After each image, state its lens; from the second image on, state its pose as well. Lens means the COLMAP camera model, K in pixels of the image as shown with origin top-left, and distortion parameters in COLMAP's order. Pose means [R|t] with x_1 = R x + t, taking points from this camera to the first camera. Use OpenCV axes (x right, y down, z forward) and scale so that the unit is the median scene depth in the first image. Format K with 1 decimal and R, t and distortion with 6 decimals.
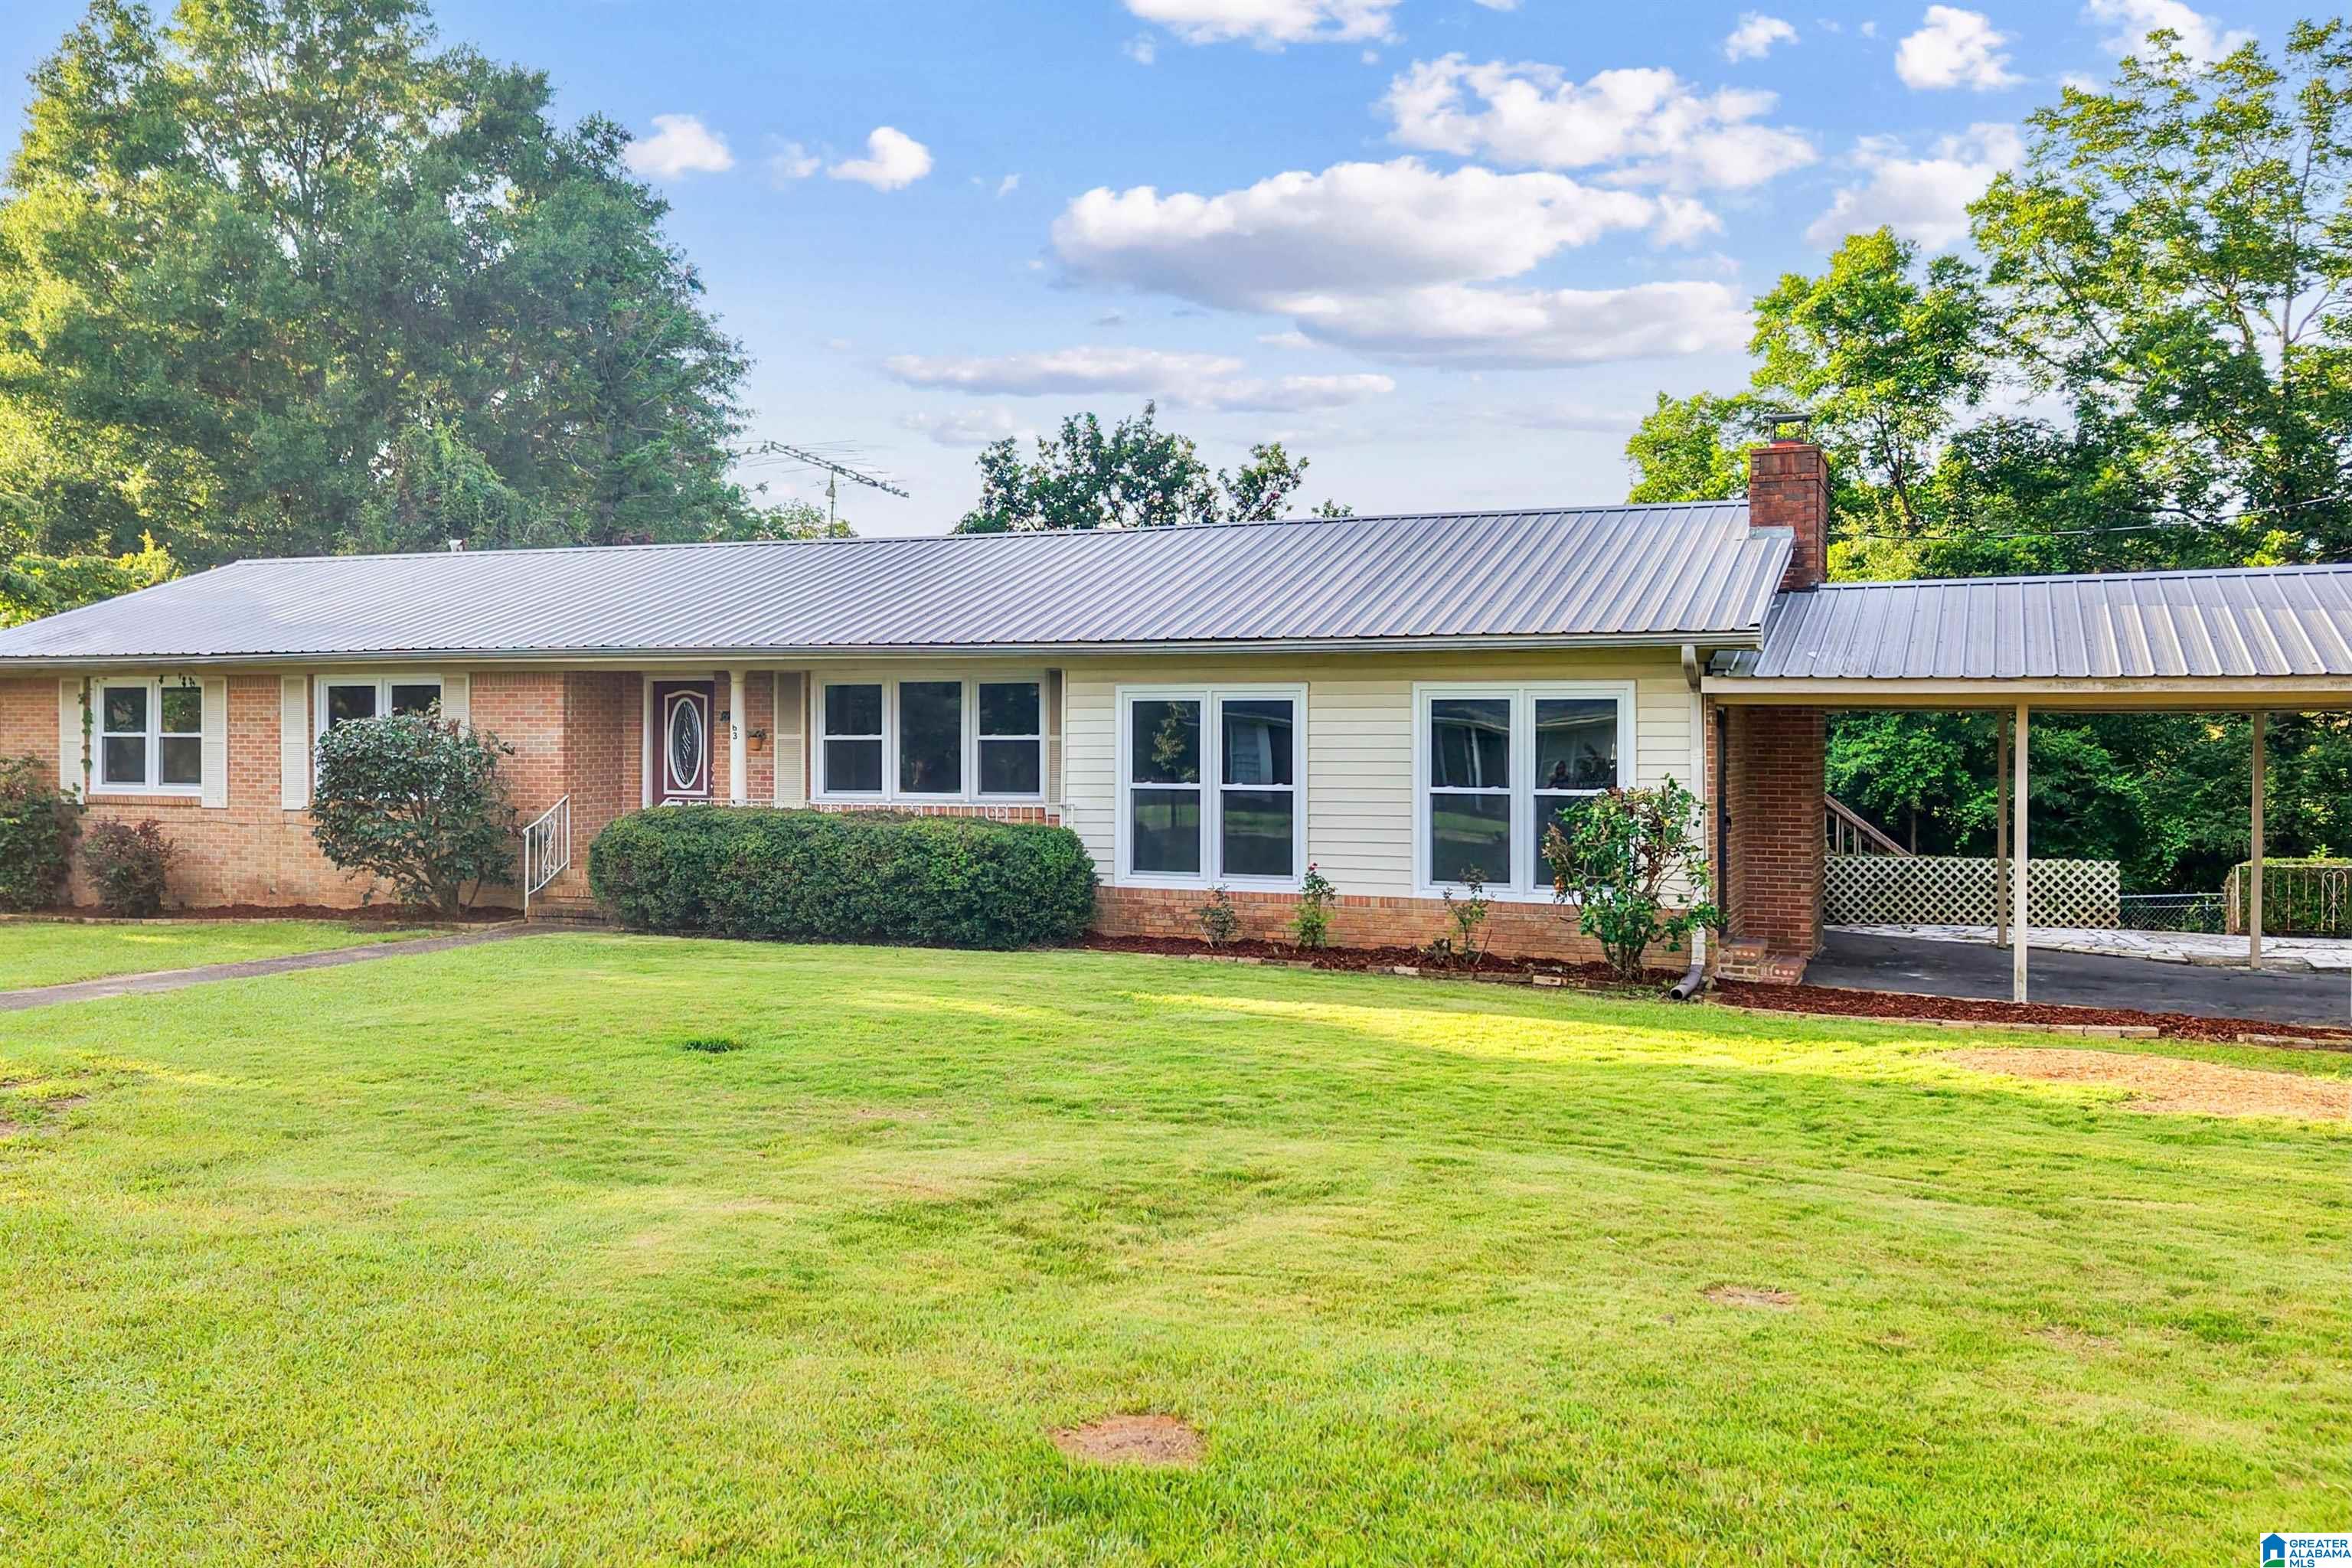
lens RADIAL K [[1954.9, 0, 1171.9], [0, 1954.9, 721.2], [0, 0, 1]] dist [0.118989, -0.258552]
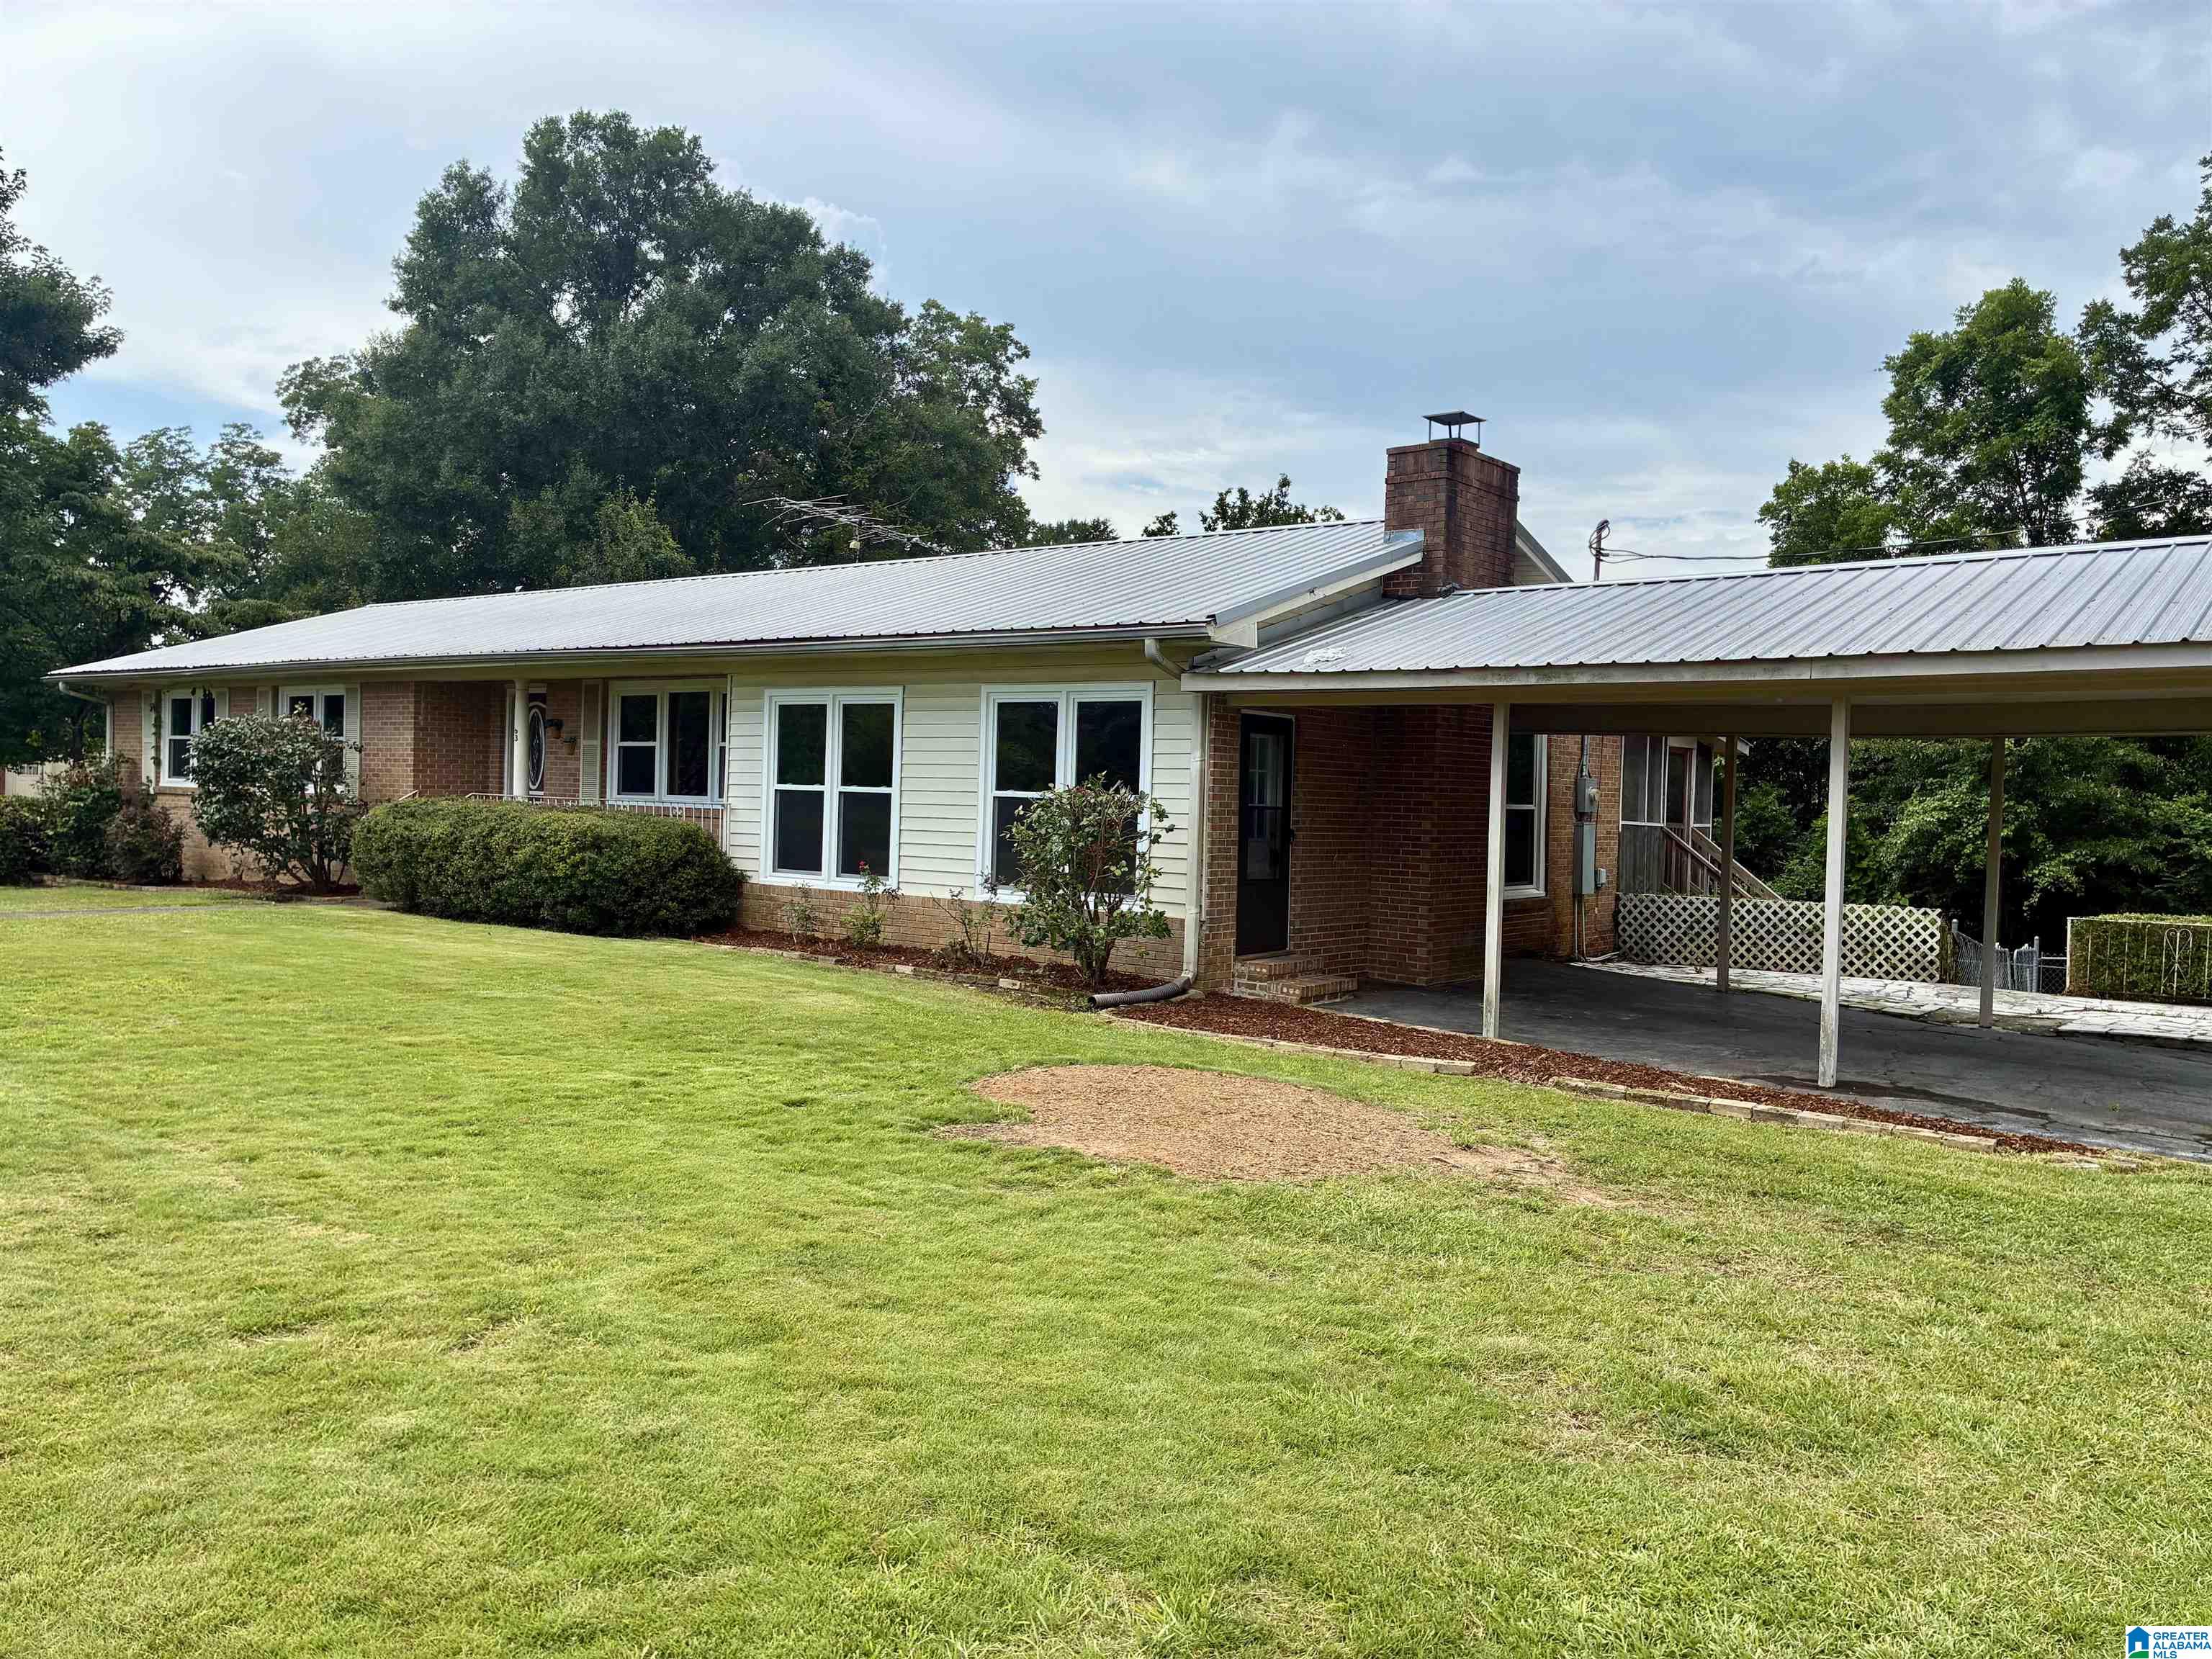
lens RADIAL K [[1682.5, 0, 1106.0], [0, 1682.5, 829.5], [0, 0, 1]] dist [0.044085, -0.003153]
pose [[0.969073, 0.030840, -0.244838, 0.290769], [-0.024393, 0.999272, 0.029323, 0.019671], [0.245564, -0.022443, 0.969120, 0.138768]]
